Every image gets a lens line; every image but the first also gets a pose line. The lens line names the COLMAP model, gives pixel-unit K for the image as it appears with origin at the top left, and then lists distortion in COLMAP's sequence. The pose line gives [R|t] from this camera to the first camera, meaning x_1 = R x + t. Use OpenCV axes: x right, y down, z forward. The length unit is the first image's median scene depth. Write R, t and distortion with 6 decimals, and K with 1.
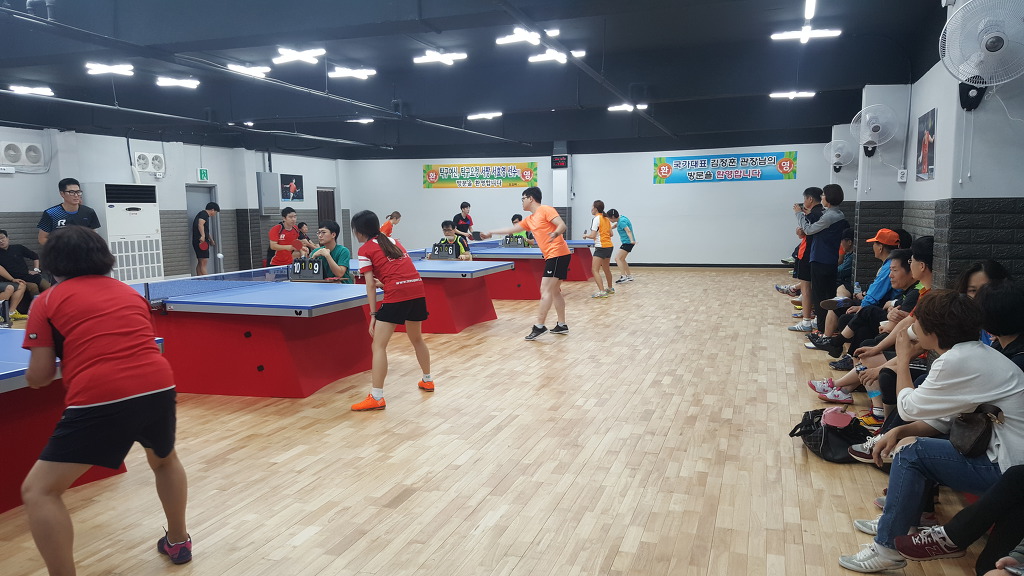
lens RADIAL K [[720.2, 0, 512.0], [0, 720.2, 288.0], [0, 0, 1]] dist [0.136470, -0.202874]
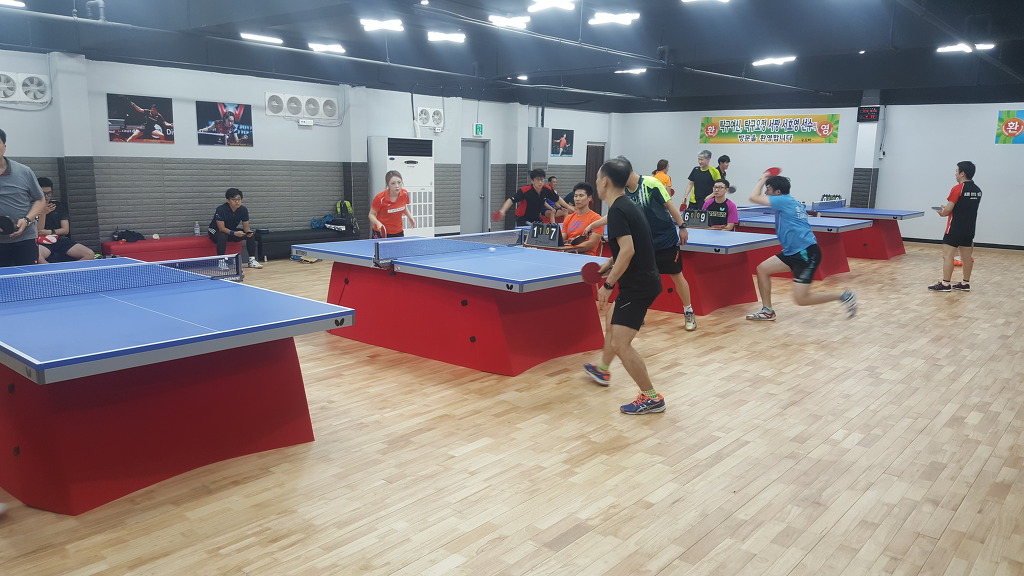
lens RADIAL K [[720.2, 0, 512.0], [0, 720.2, 288.0], [0, 0, 1]] dist [0.136470, -0.202874]
pose [[0.926060, 0.093253, -0.365672, 0.036510], [-0.069766, 0.994591, 0.076955, -0.029036], [0.370870, -0.045754, 0.927557, 0.124615]]
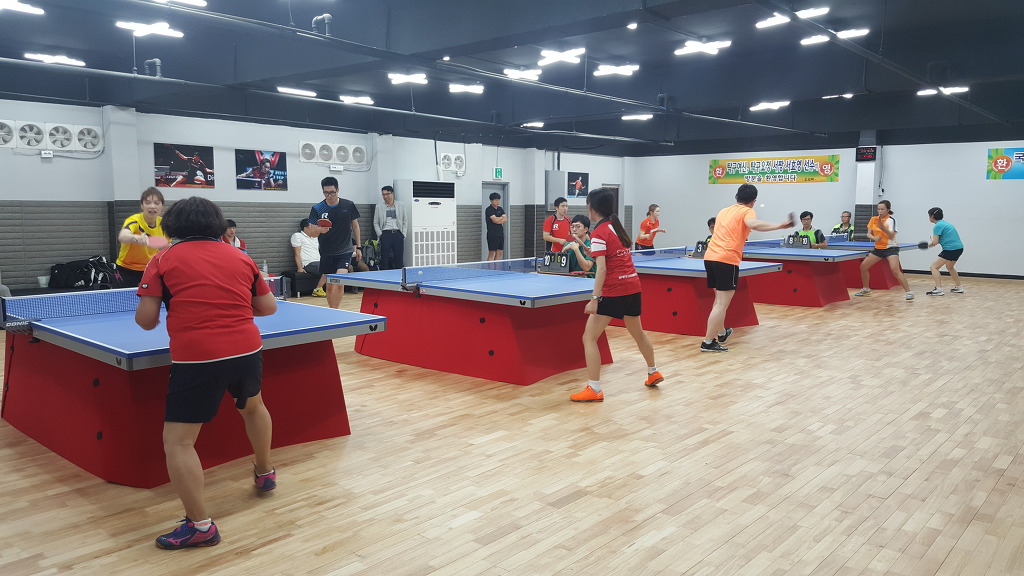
lens RADIAL K [[720.5, 0, 536.6], [0, 720.5, 275.0], [0, 0, 1]] dist [0.166291, -0.283892]
pose [[0.927709, 0.049989, -0.369942, 0.085986], [-0.055167, 0.998471, -0.003424, -0.002777], [0.369206, 0.023585, 0.929048, 0.039510]]
